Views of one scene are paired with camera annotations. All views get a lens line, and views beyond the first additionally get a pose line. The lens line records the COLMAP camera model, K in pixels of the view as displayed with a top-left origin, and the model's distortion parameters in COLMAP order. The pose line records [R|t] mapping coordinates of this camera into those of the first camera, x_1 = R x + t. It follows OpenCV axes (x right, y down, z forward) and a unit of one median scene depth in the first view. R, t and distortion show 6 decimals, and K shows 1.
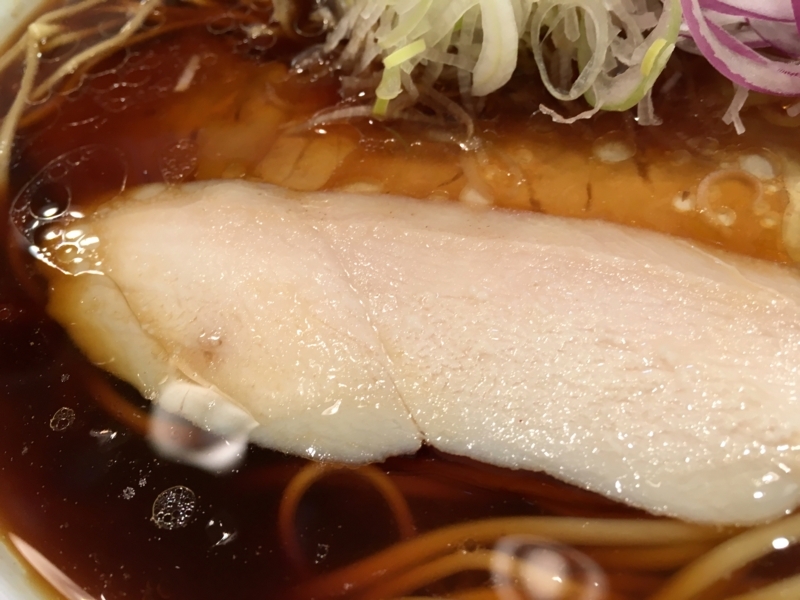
lens RADIAL K [[697.9, 0, 400.0], [0, 697.9, 300.0], [0, 0, 1]] dist [0.027152, -0.008806]
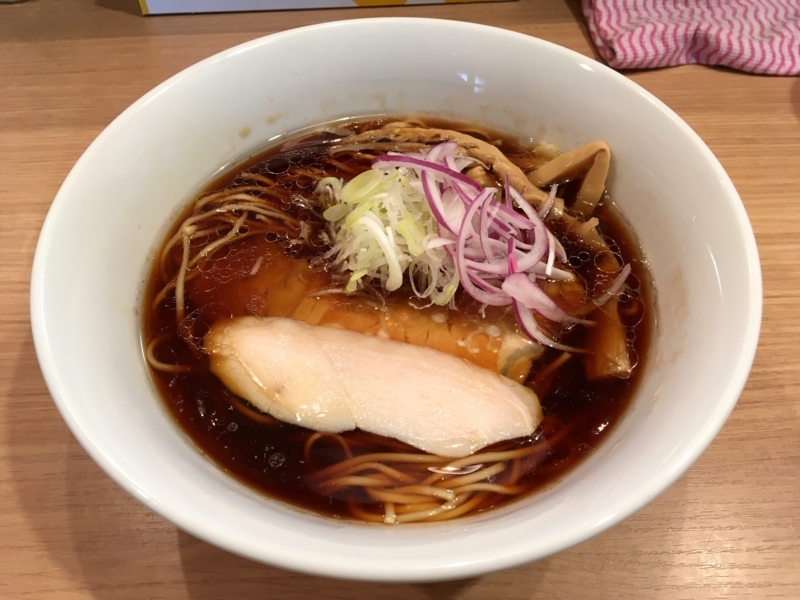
lens RADIAL K [[697.9, 0, 400.0], [0, 697.9, 300.0], [0, 0, 1]] dist [0.027152, -0.008806]
pose [[0.994876, 0.065434, 0.077068, -0.034685], [-0.063135, 0.997495, -0.031895, -0.191400], [-0.078962, 0.026866, 0.996516, -1.518233]]
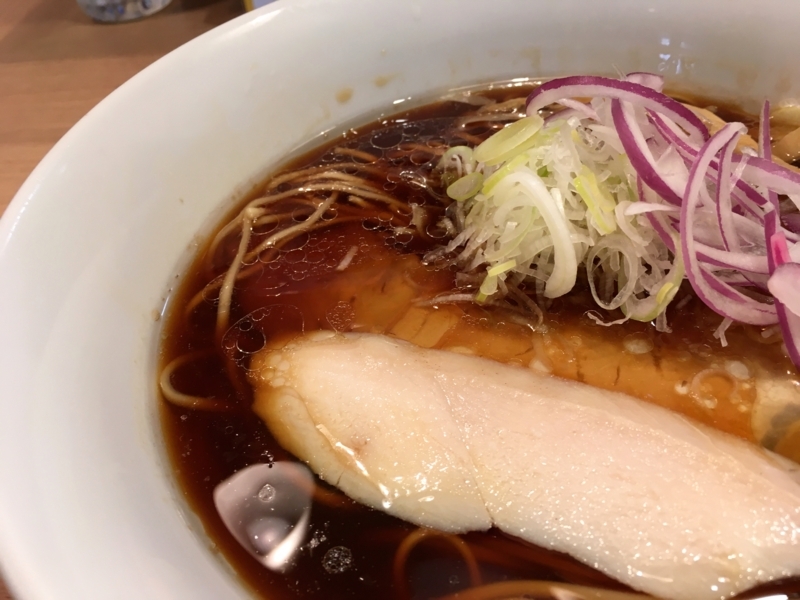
lens RADIAL K [[697.9, 0, 400.0], [0, 697.9, 300.0], [0, 0, 1]] dist [0.027152, -0.008806]
pose [[0.989286, 0.109316, -0.096763, -0.058642], [-0.123874, 0.979293, -0.160128, -0.010338], [0.077255, 0.170399, 0.982342, -0.507538]]
